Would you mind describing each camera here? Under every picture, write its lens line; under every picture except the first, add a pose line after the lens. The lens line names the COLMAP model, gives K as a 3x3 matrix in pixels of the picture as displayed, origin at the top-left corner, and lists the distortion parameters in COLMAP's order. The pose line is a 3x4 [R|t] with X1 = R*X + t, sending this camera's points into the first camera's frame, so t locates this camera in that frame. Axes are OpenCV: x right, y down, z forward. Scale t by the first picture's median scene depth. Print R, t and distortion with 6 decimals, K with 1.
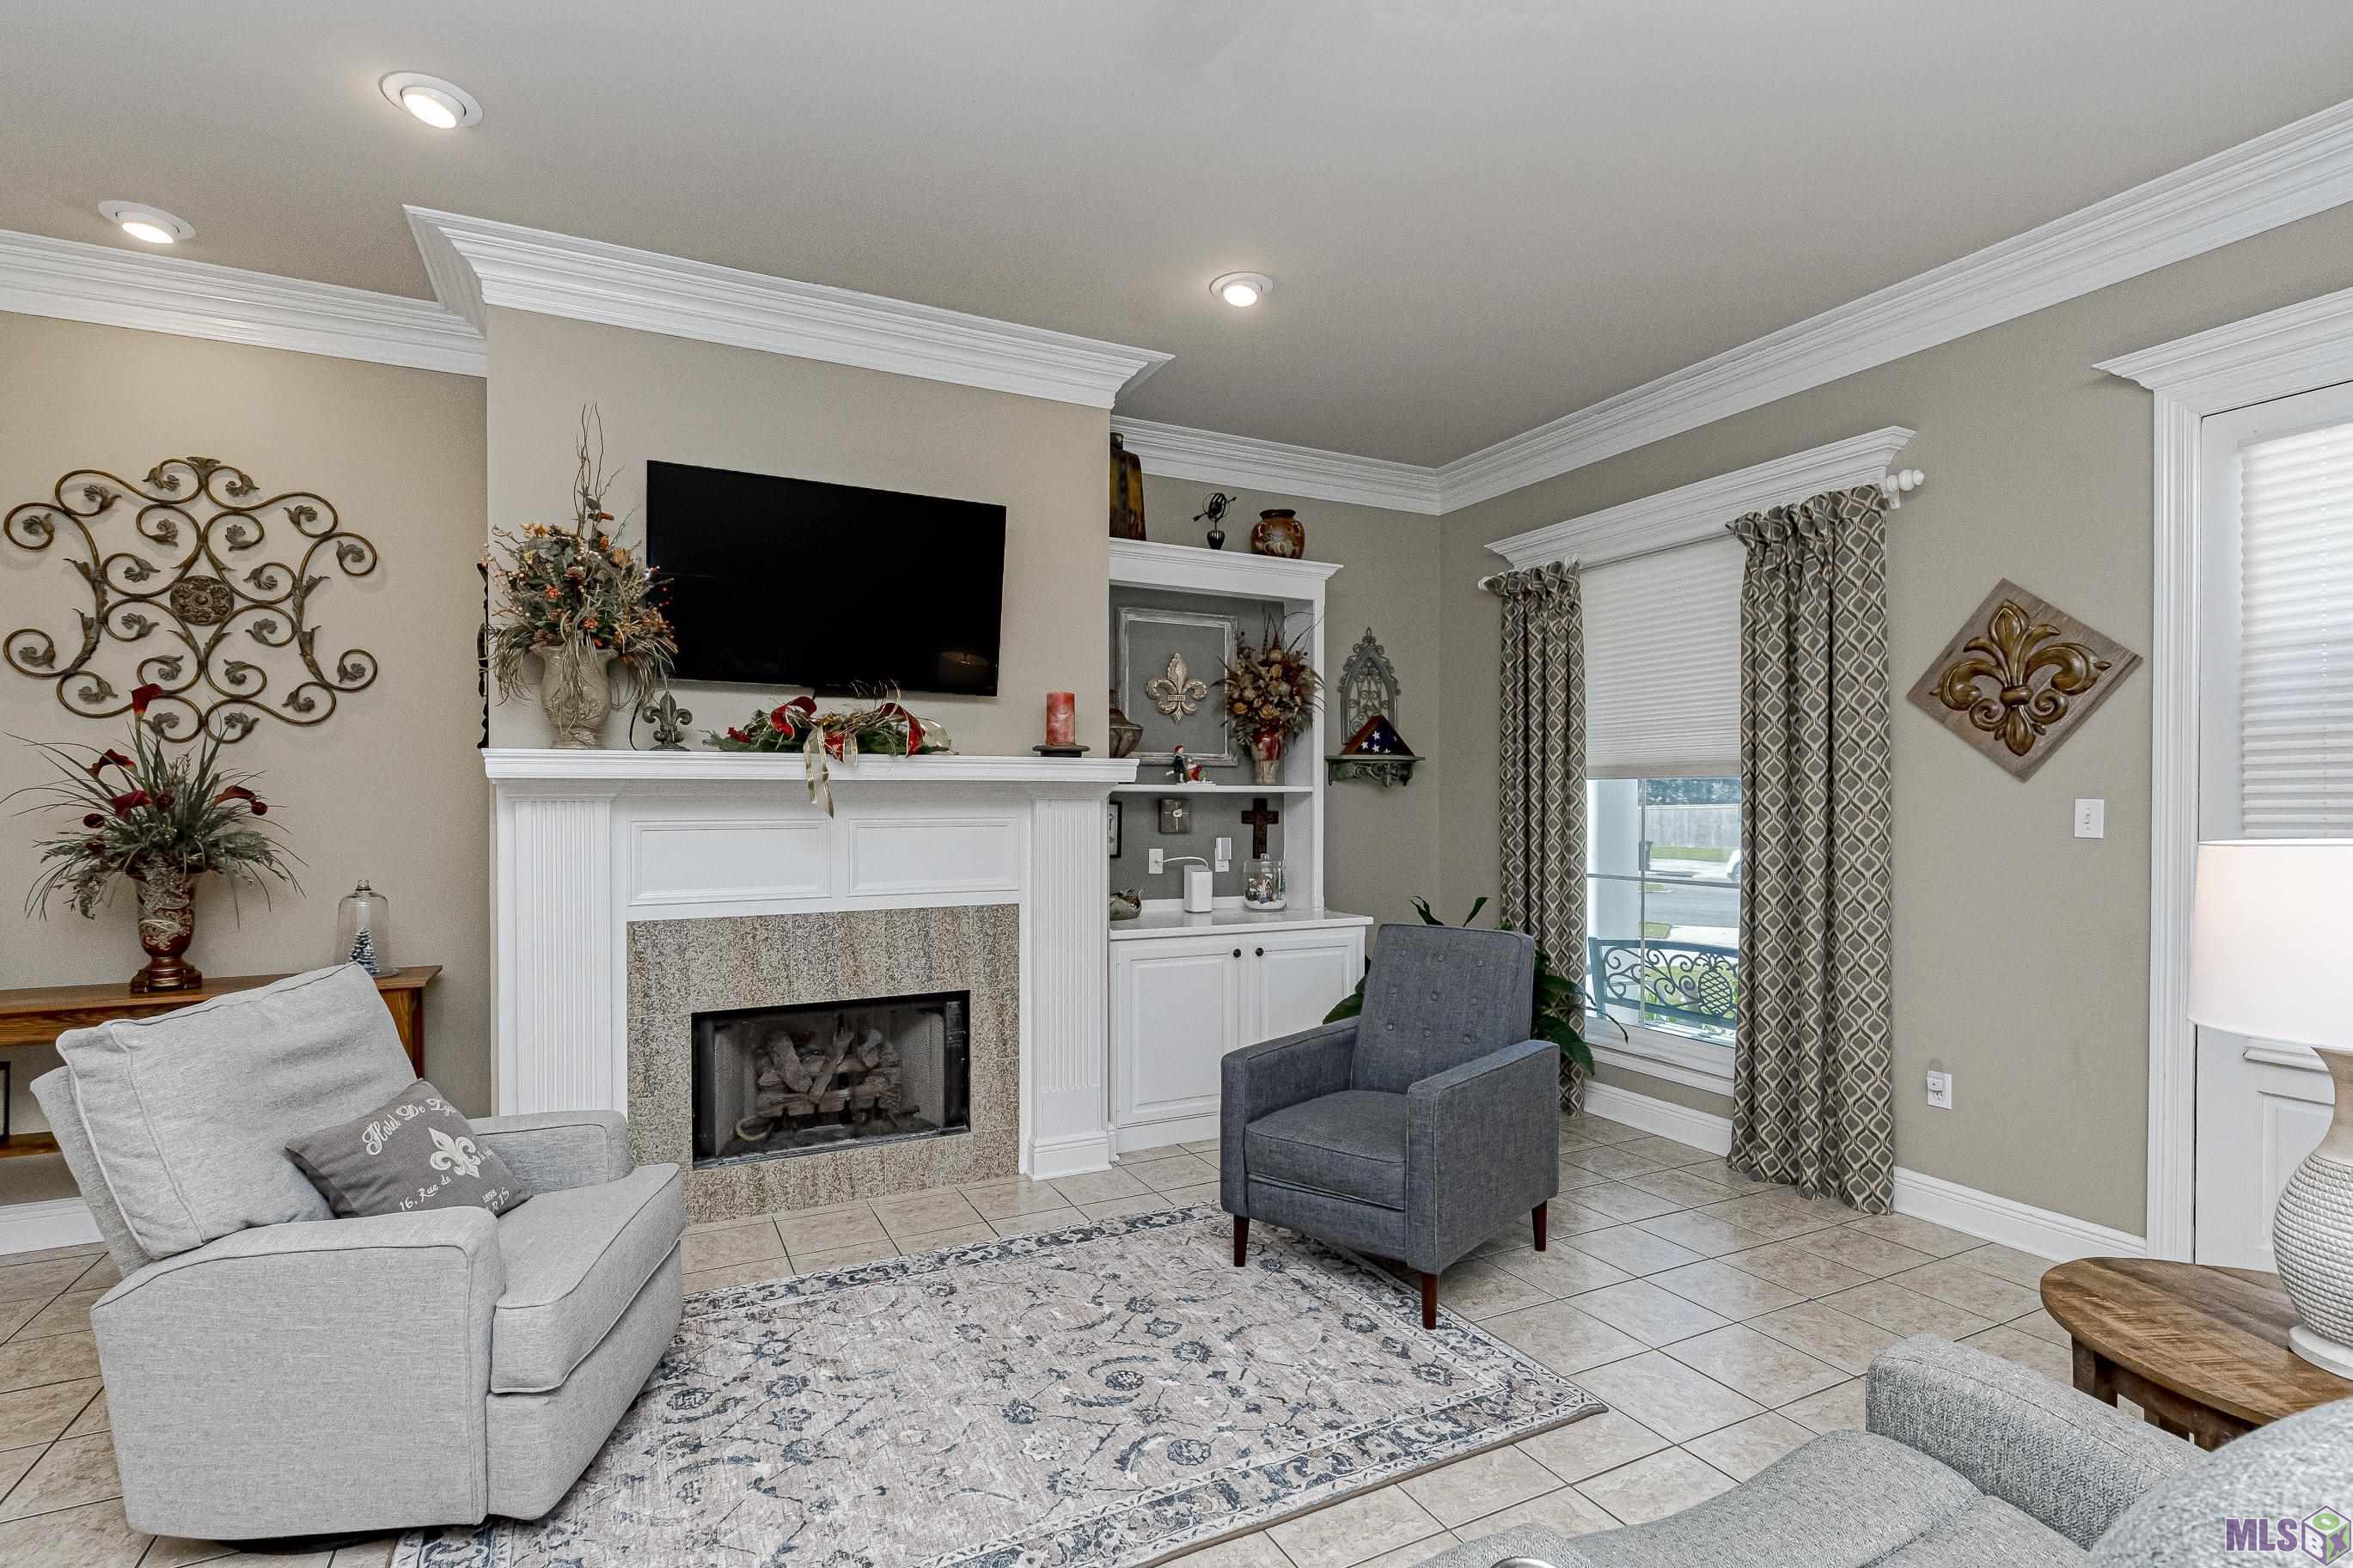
lens RADIAL K [[1084.5, 0, 1158.4], [0, 1084.5, 807.5], [0, 0, 1]] dist [0.003562, -0.000033]
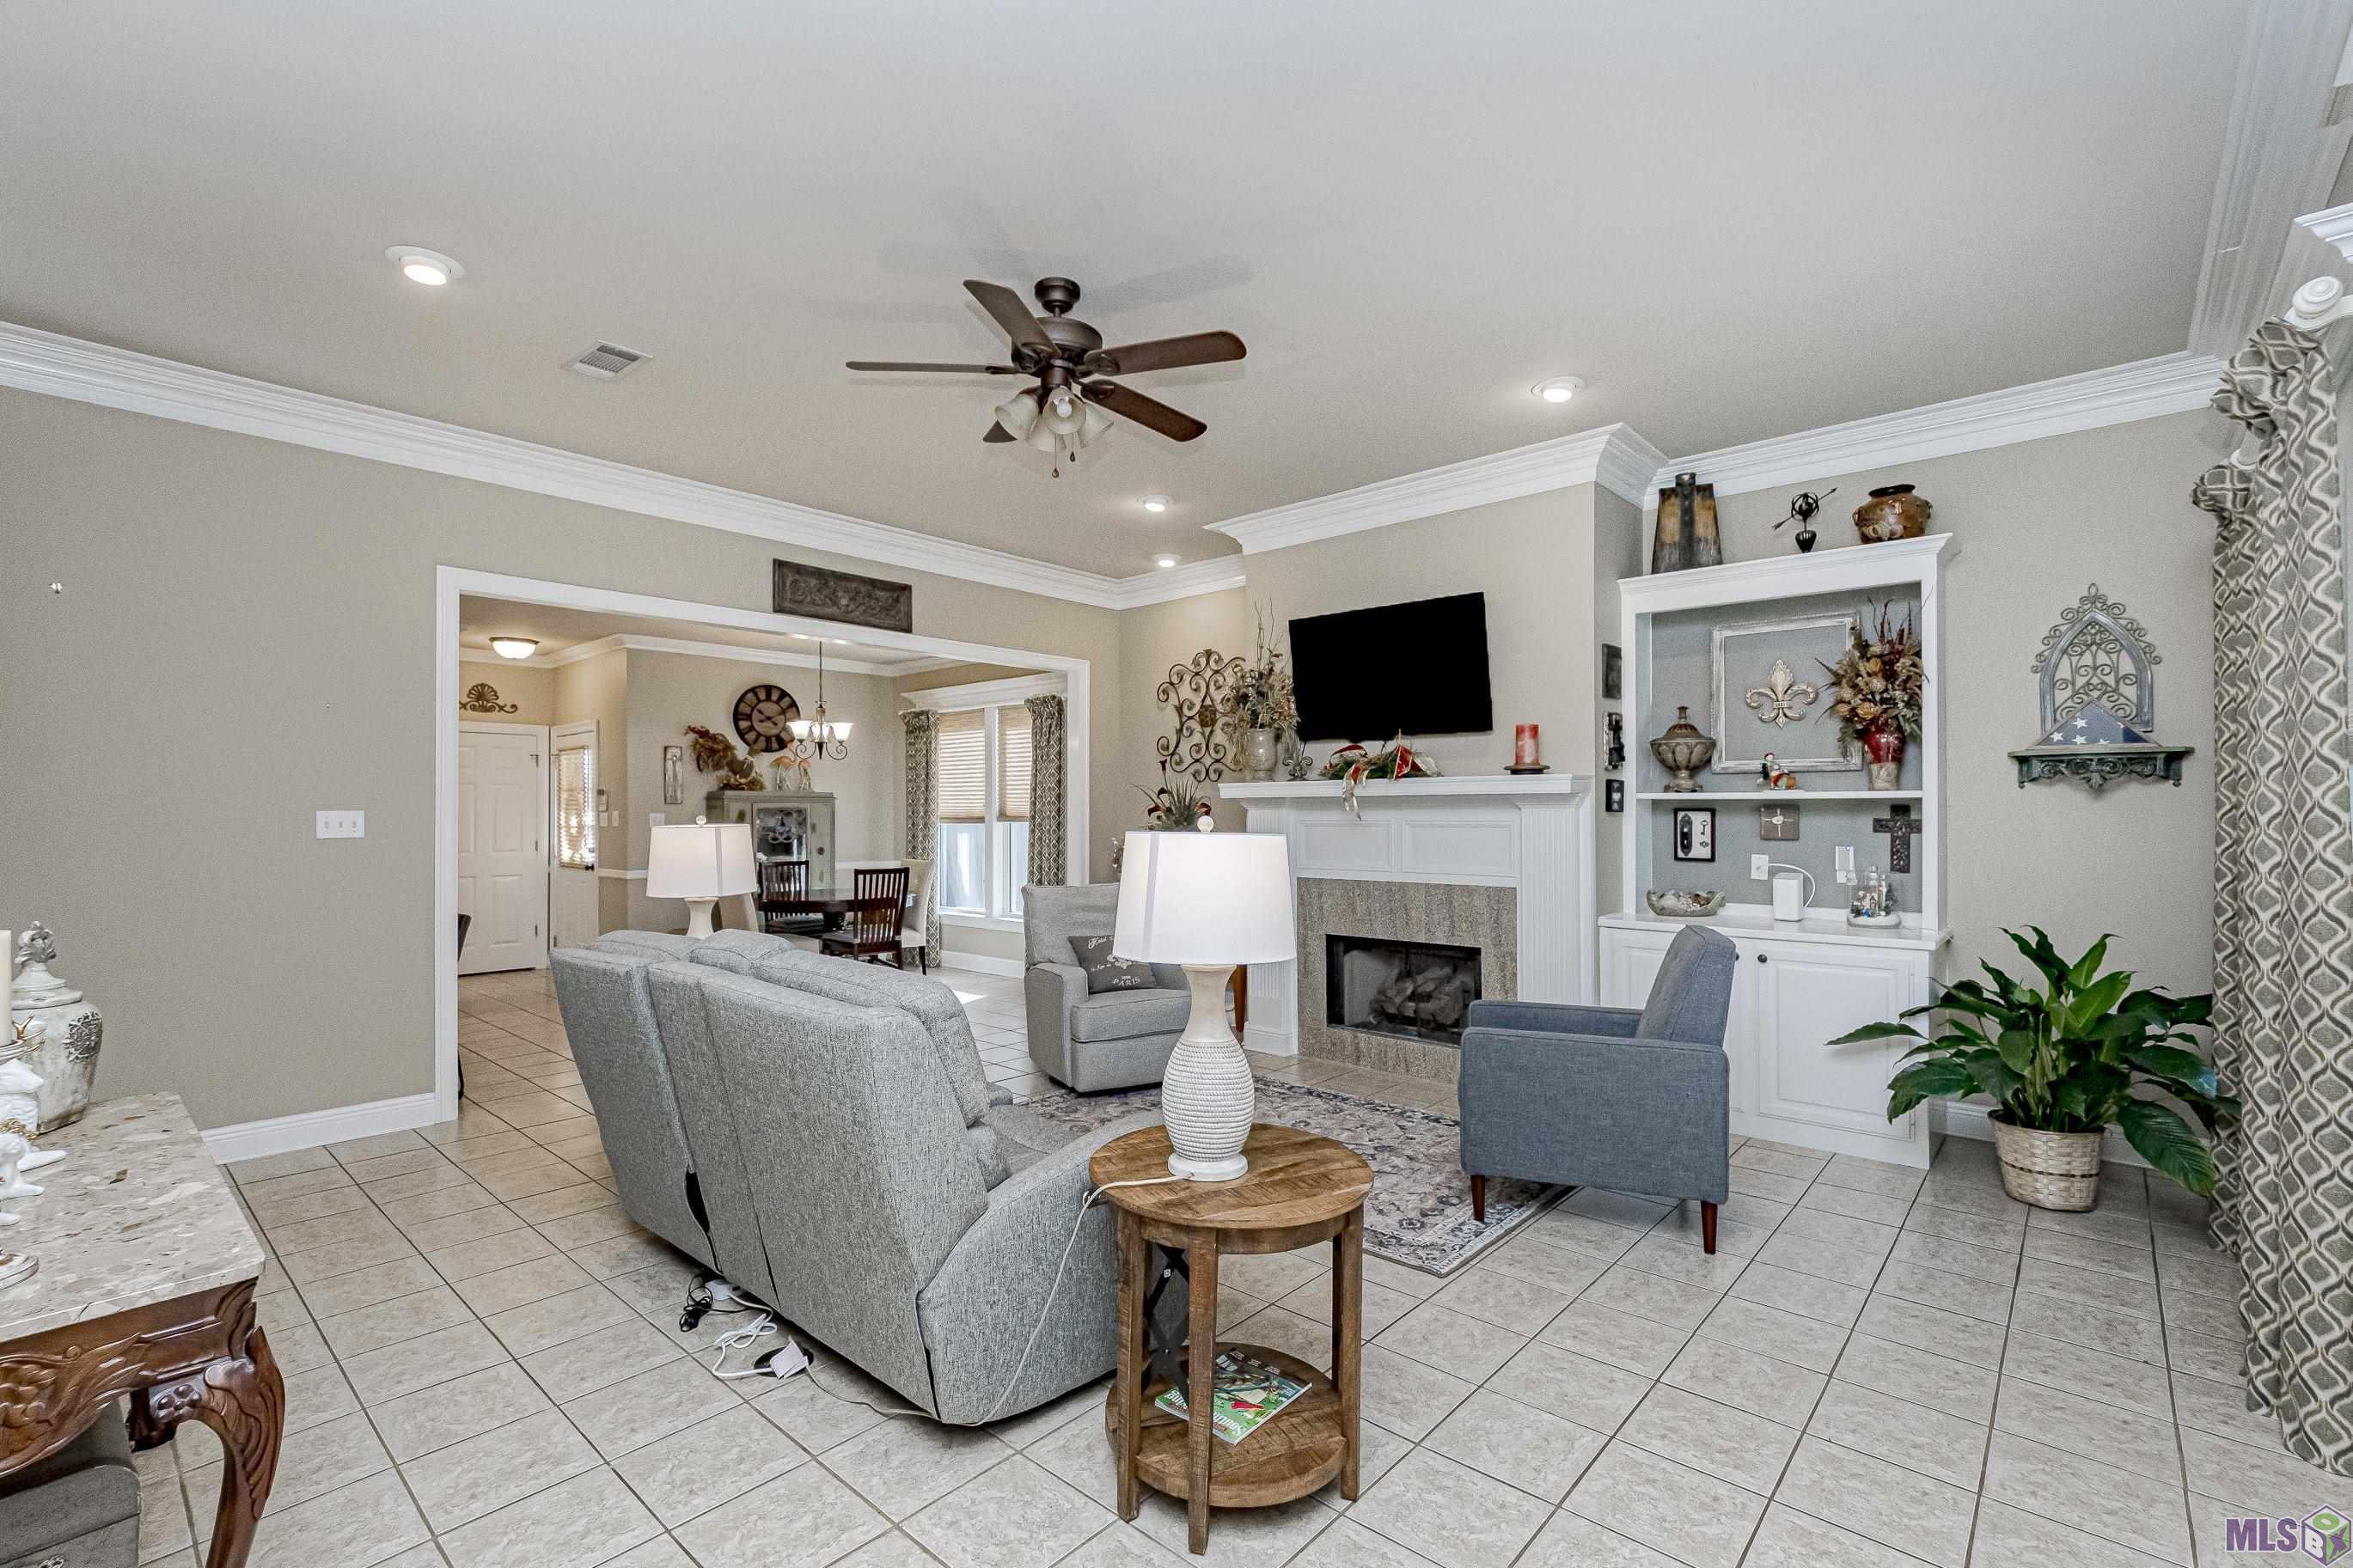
lens RADIAL K [[1084.5, 0, 1158.4], [0, 1084.5, 807.5], [0, 0, 1]] dist [0.003562, -0.000033]
pose [[0.352646, -0.002996, -0.935752, 1.052447], [-0.001970, 0.999990, -0.003945, -0.001886], [0.935755, 0.003235, 0.352637, 0.154056]]
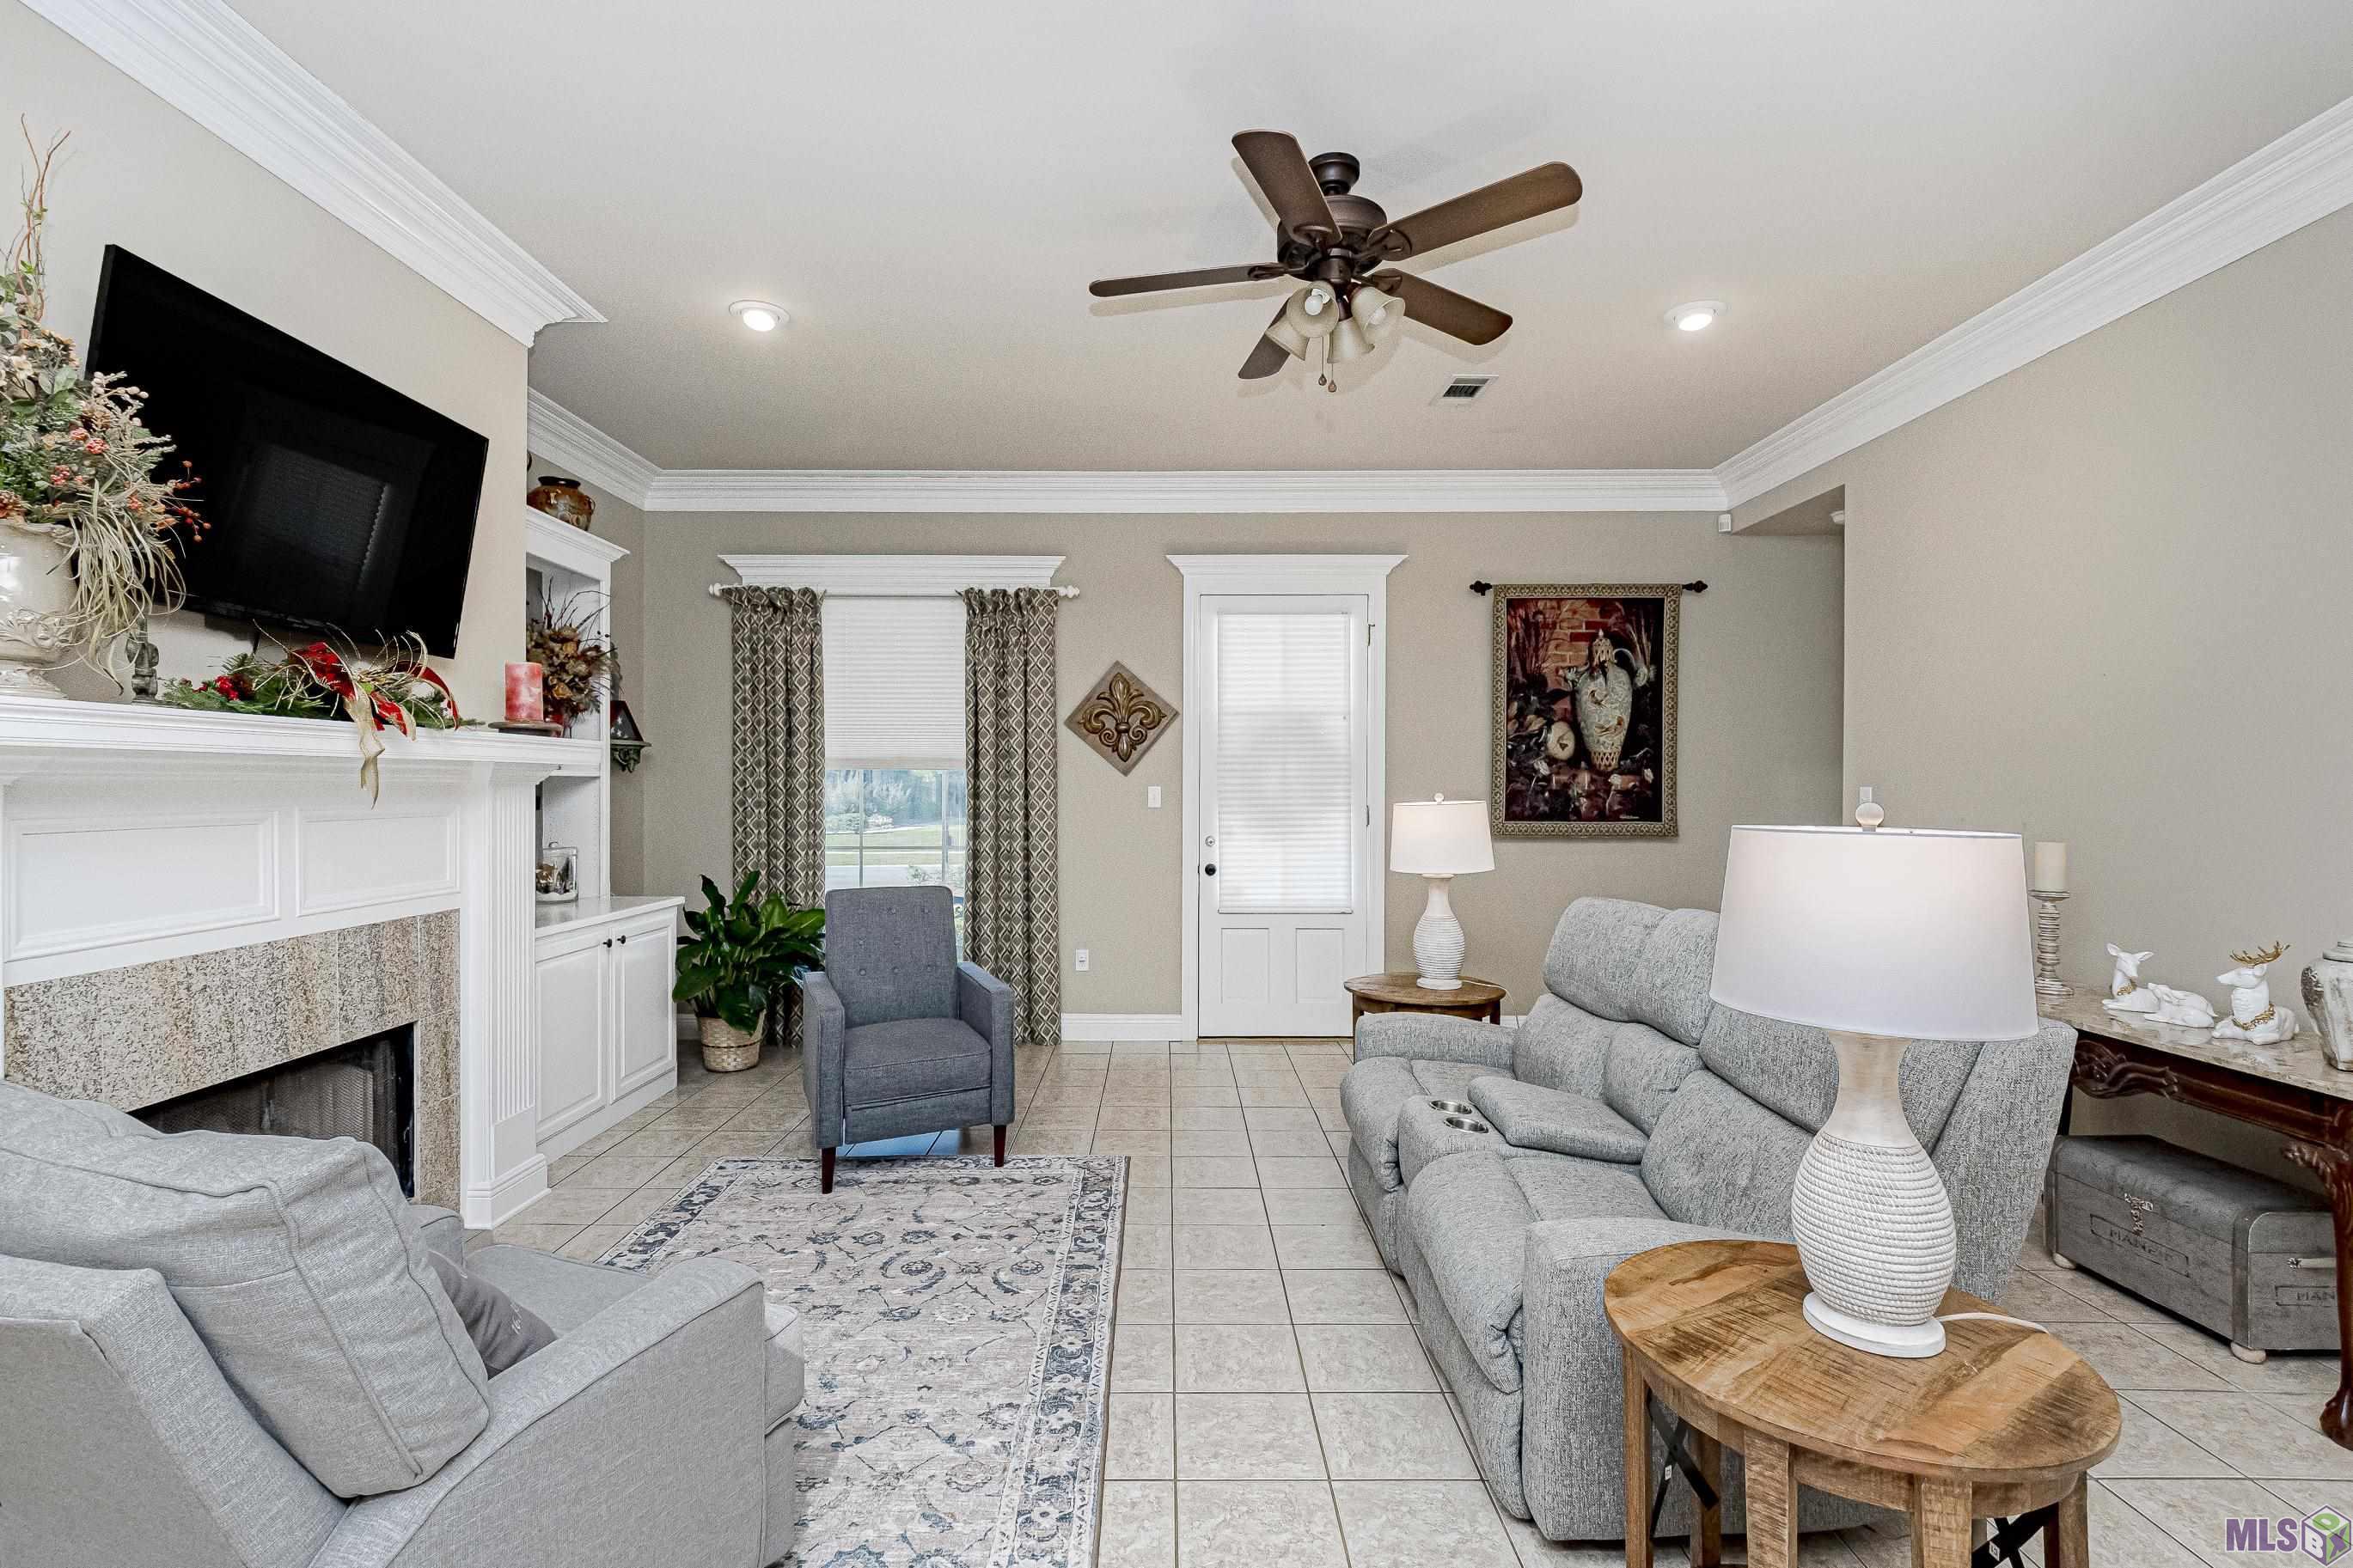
lens RADIAL K [[1067.4, 0, 1162.8], [0, 1067.4, 793.8], [0, 0, 1]] dist [0.000808, -0.000130]
pose [[0.439091, -0.004443, 0.898431, -0.705317], [0.003086, 0.999989, 0.003437, -0.000965], [-0.898437, 0.001264, 0.439100, 0.169793]]
